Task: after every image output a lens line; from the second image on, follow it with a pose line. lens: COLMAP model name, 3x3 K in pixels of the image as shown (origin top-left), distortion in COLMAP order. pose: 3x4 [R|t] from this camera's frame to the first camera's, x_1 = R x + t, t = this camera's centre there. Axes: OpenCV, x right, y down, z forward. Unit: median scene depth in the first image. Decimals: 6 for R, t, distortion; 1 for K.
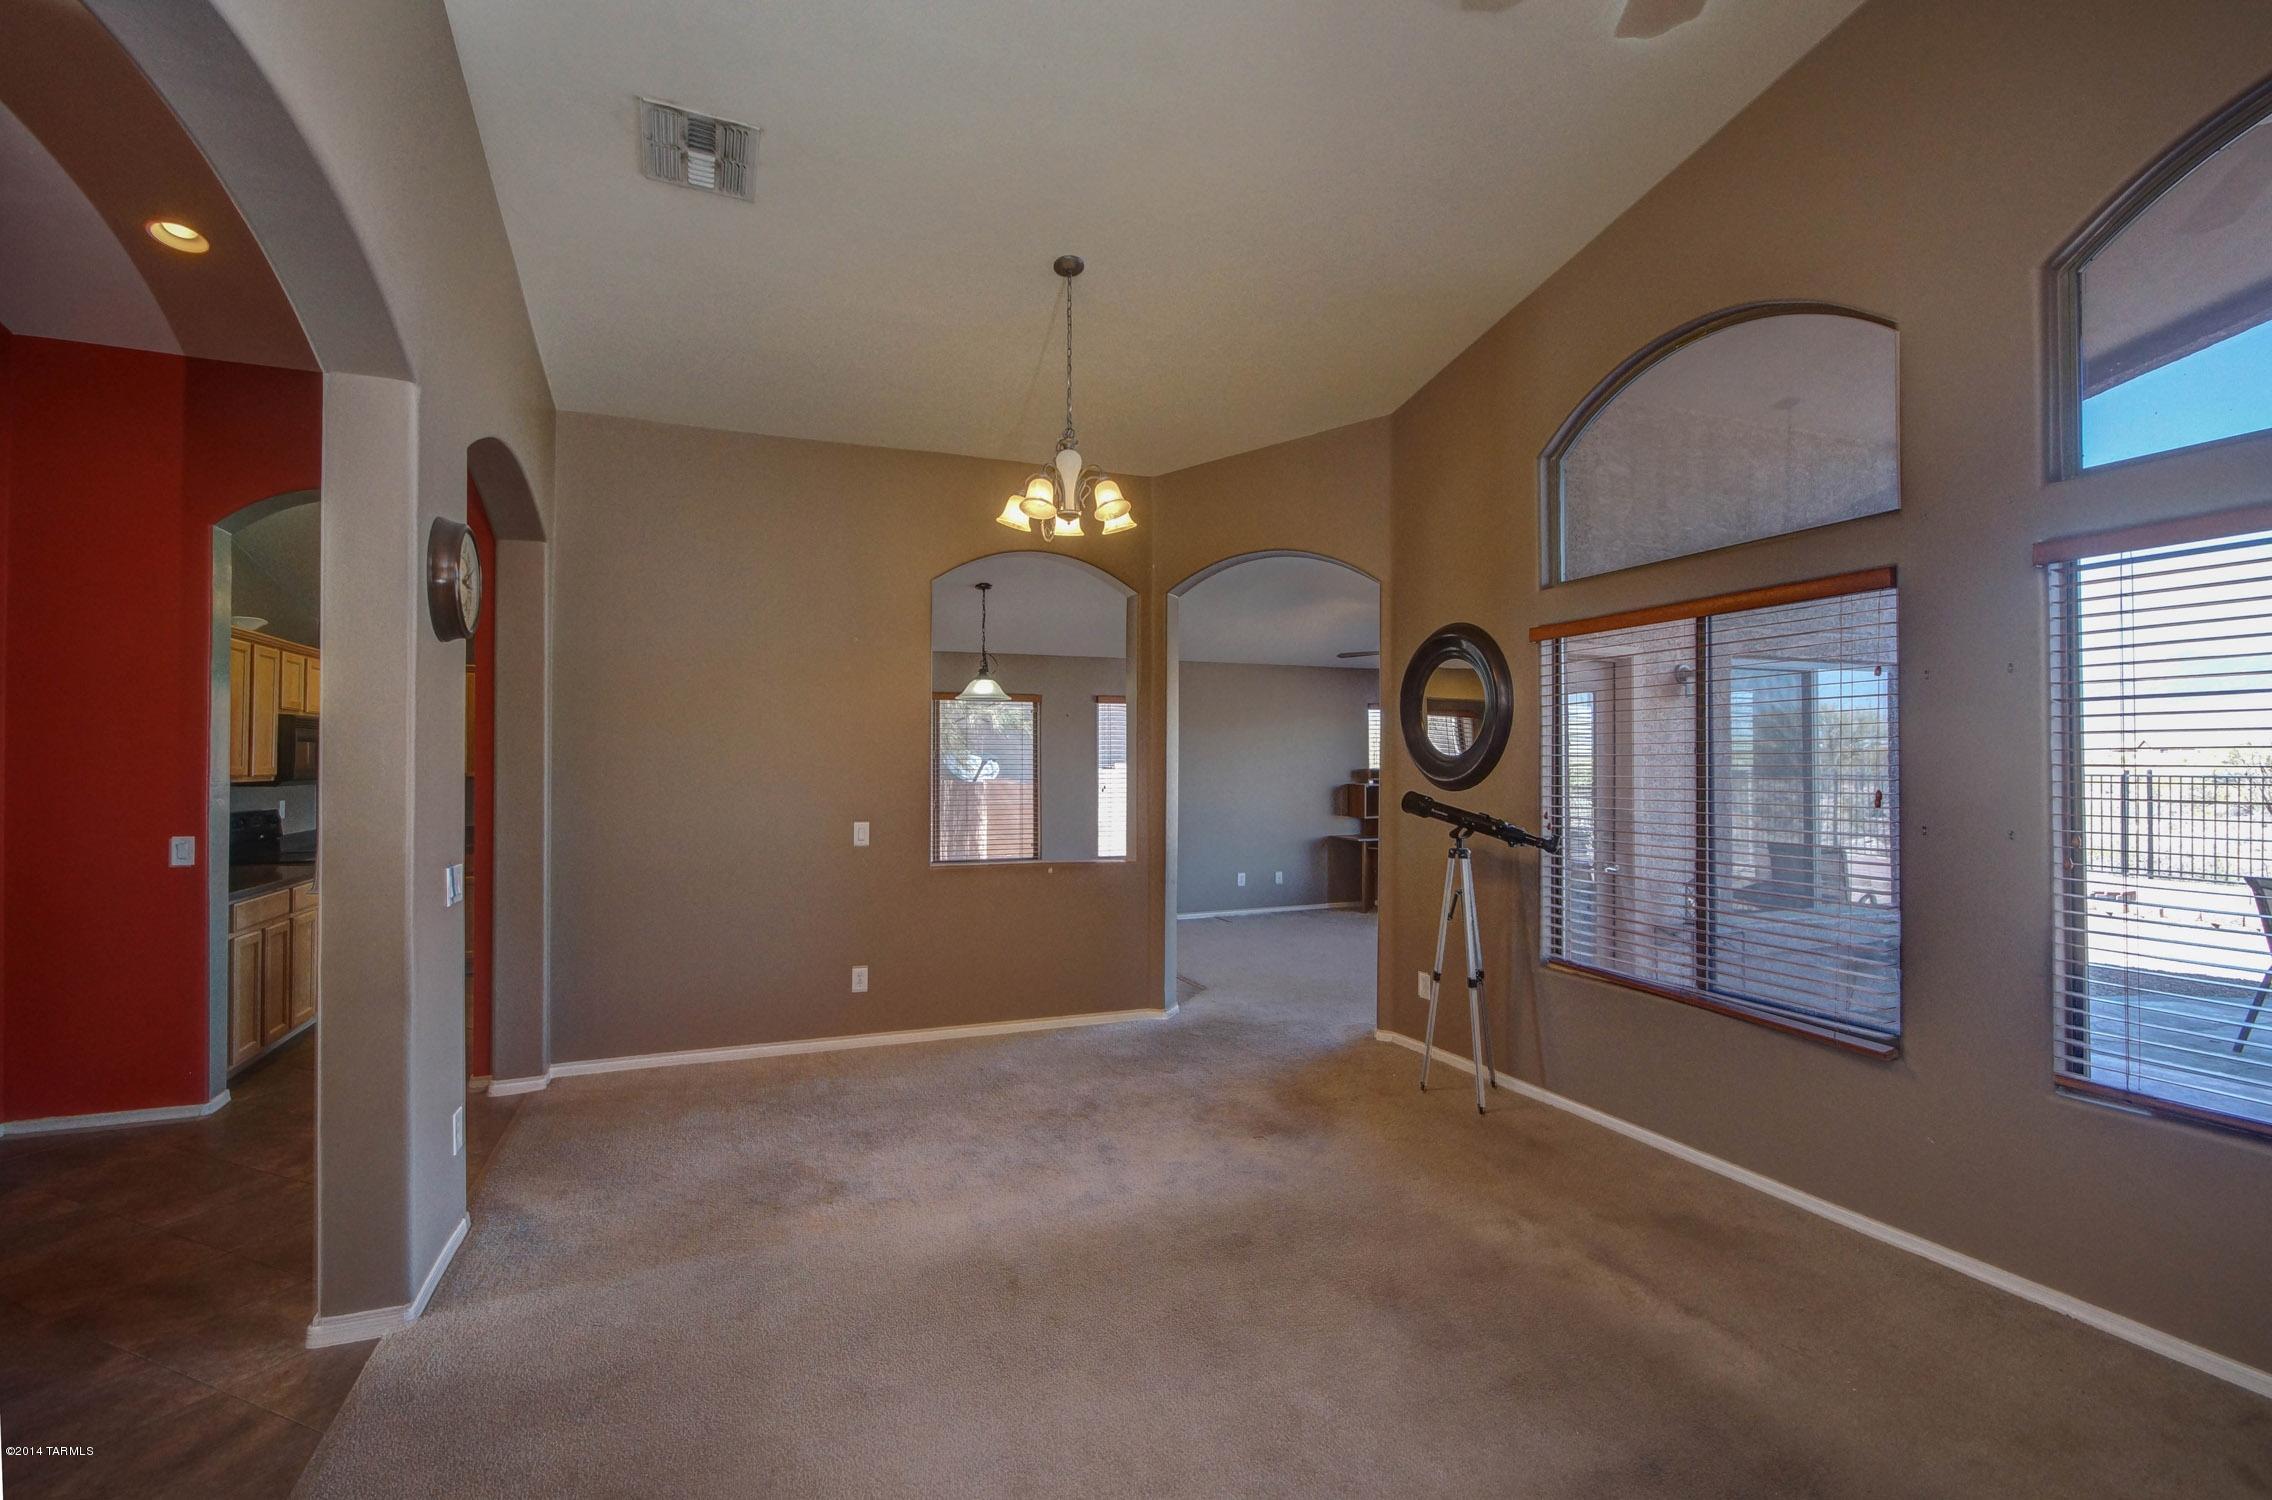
lens RADIAL K [[1010.8, 0, 1128.1], [0, 1010.8, 757.0], [0, 0, 1]] dist [-0.009225, 0.002457]
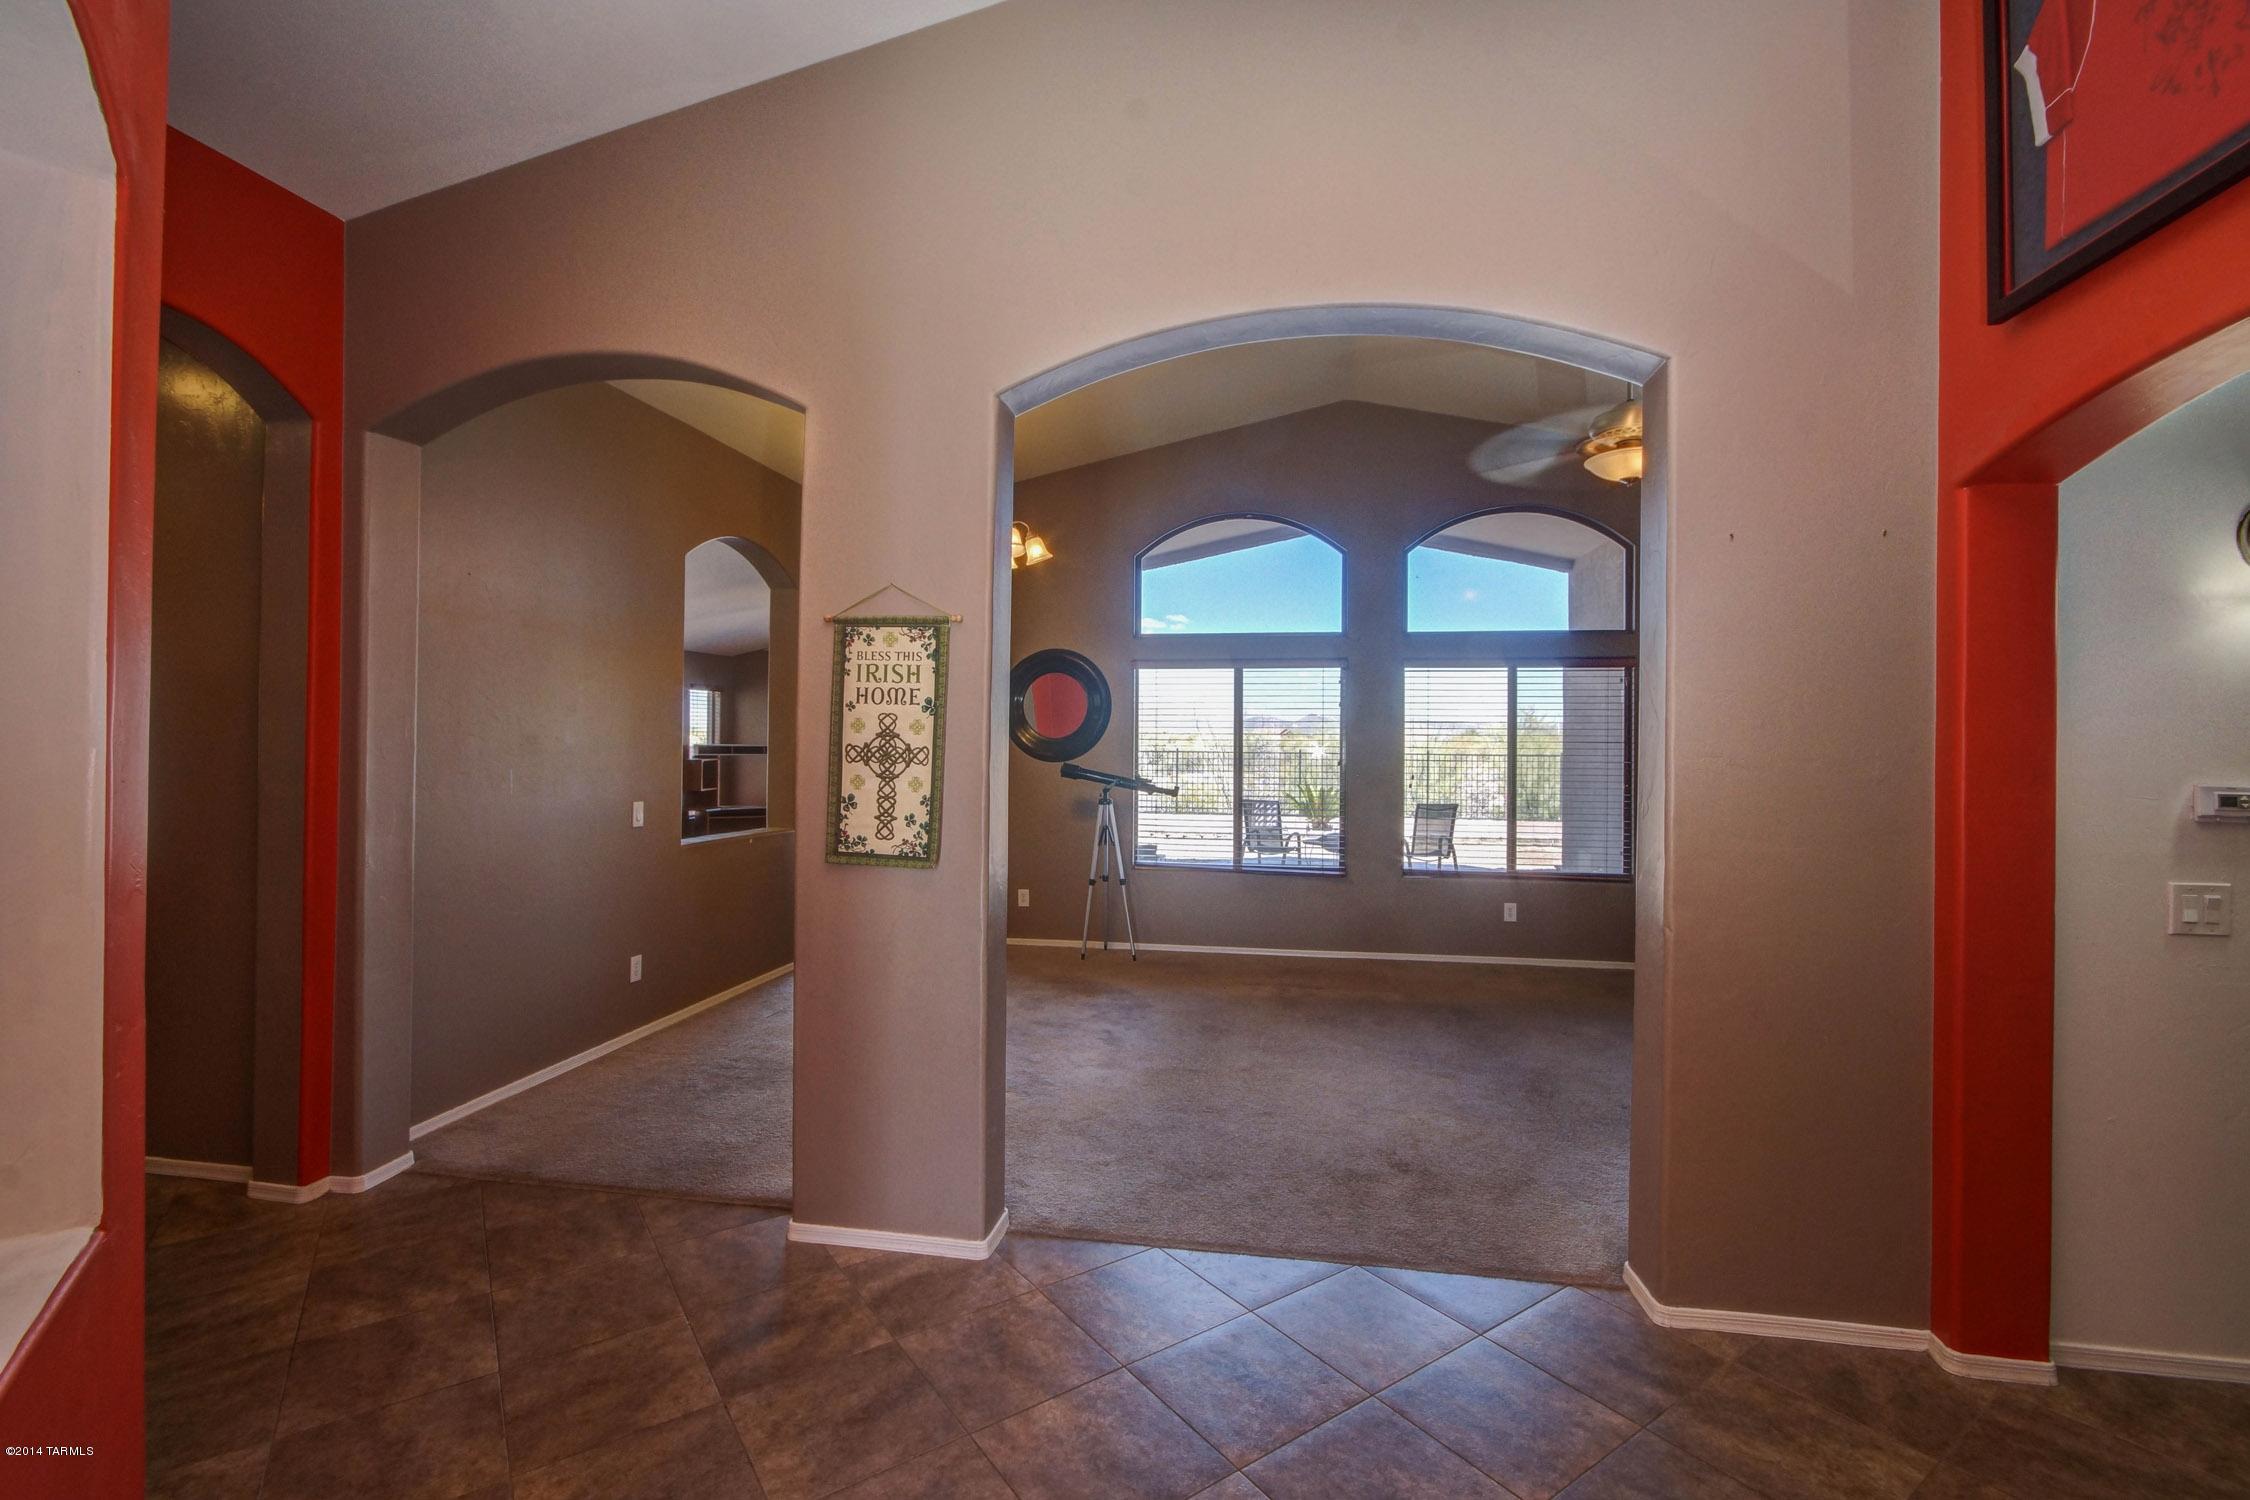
lens RADIAL K [[1001.0, 0, 1108.0], [0, 1001.0, 734.2], [0, 0, 1]] dist [-0.009225, 0.002457]
pose [[0.533907, 0.013238, 0.845439, -1.011005], [-0.017239, 0.999840, -0.004768, -0.001136], [-0.845367, -0.012029, 0.534050, 0.179043]]
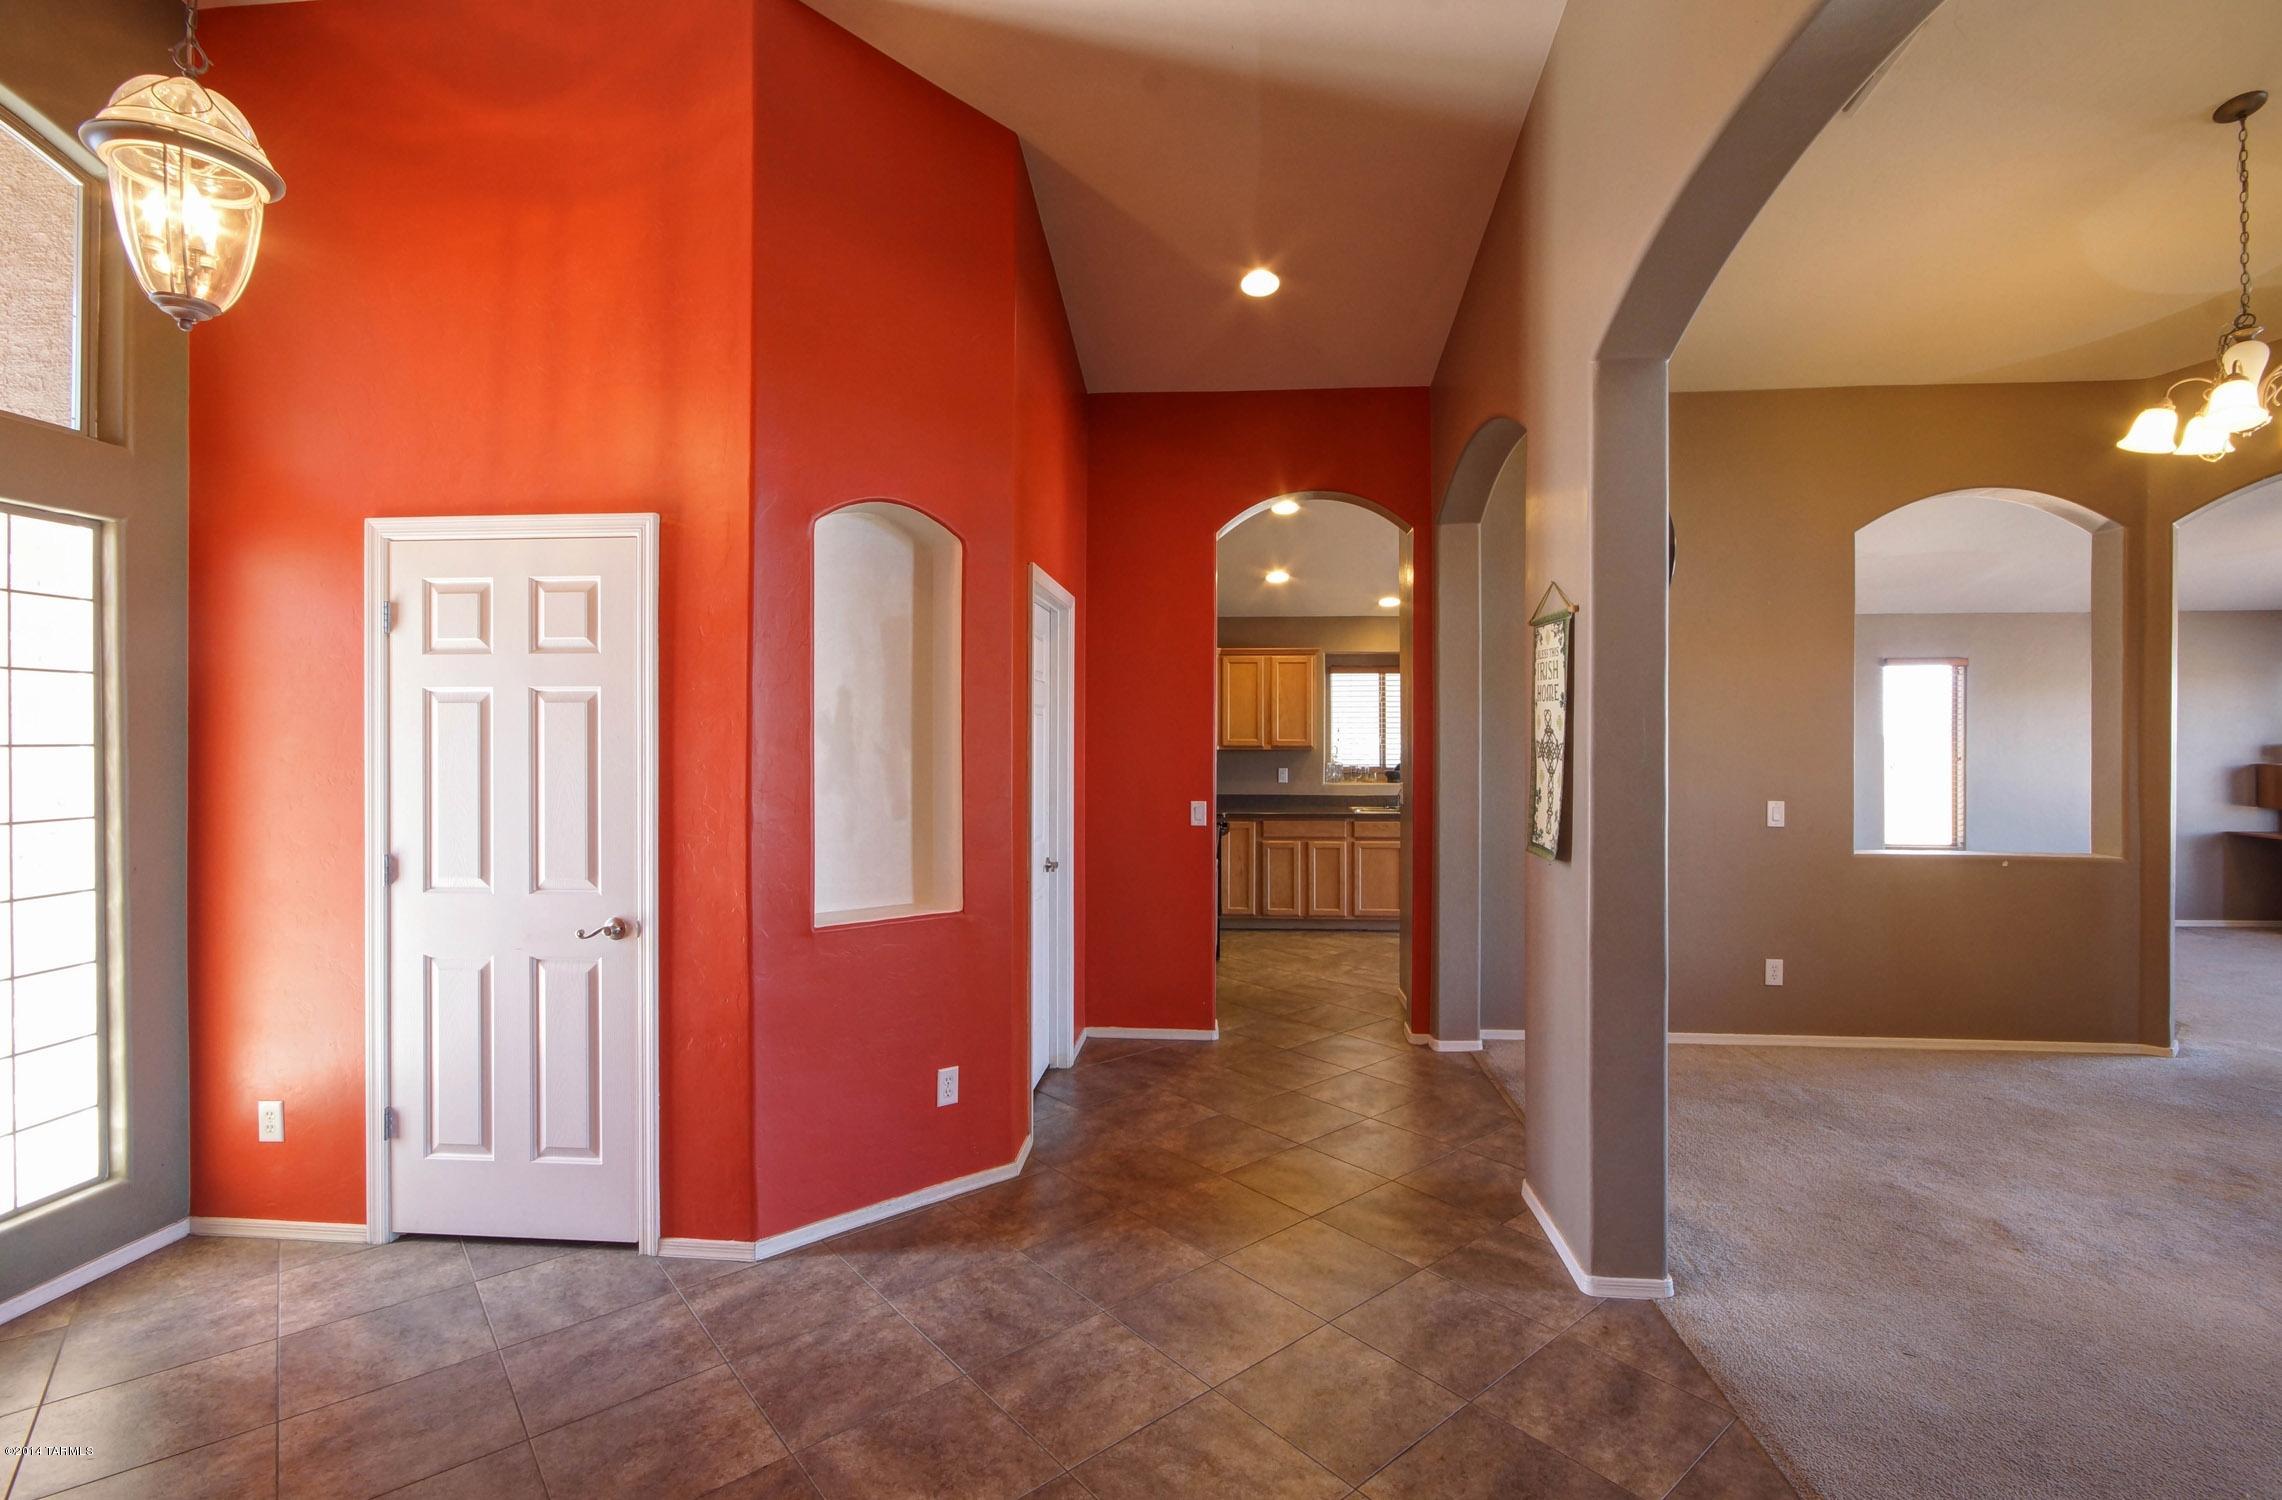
lens RADIAL K [[1015.2, 0, 1148.6], [0, 1015.2, 729.0], [0, 0, 1]] dist [-0.009225, 0.002457]
pose [[0.890067, -0.003071, -0.455820, -0.437739], [0.004531, 0.999988, 0.002110, -0.006327], [0.455808, -0.003943, 0.890069, -0.082852]]
